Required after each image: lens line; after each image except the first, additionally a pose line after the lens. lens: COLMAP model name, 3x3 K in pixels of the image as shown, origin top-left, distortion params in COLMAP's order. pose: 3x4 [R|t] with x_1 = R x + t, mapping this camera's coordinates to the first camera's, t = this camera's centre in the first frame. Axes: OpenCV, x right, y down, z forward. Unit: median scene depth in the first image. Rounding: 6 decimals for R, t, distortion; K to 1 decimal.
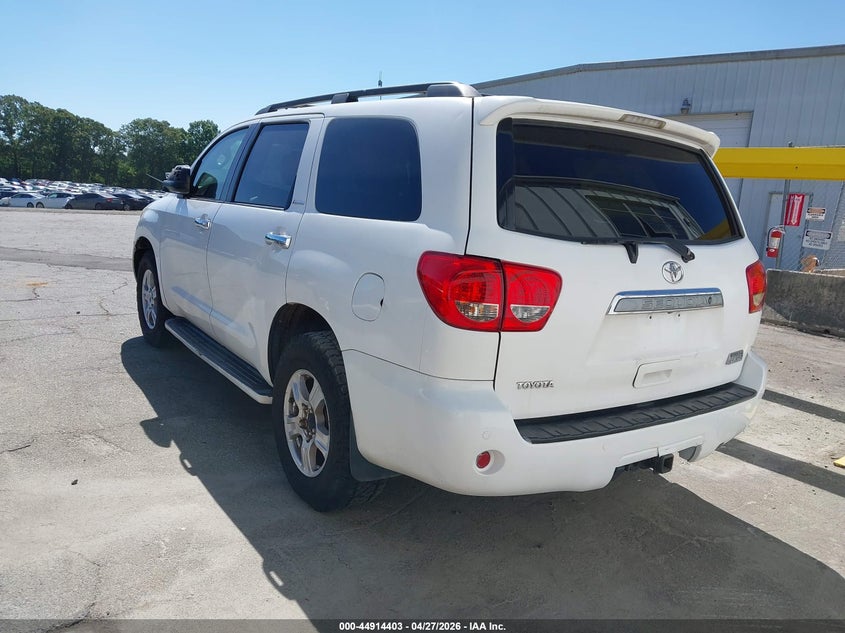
lens RADIAL K [[656.2, 0, 410.5], [0, 656.2, 311.3], [0, 0, 1]] dist [0.002427, 0.002695]
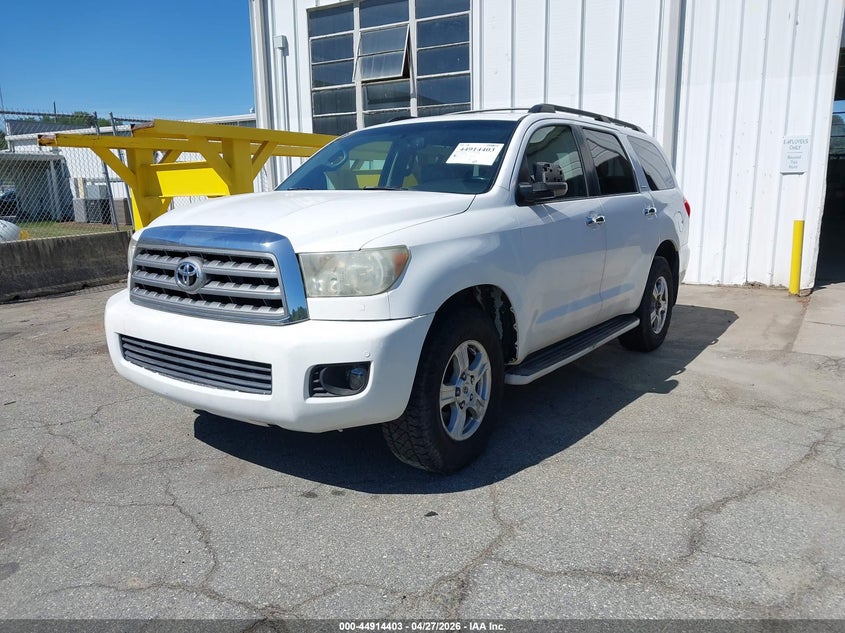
lens RADIAL K [[716.5, 0, 422.5], [0, 716.5, 316.5], [0, 0, 1]] dist [-0.008998, -0.004054]
pose [[-0.367697, -0.239979, 0.898448, -1.393545], [0.165258, 0.933890, 0.317079, -0.436108], [-0.915144, 0.265065, -0.303730, 1.797663]]
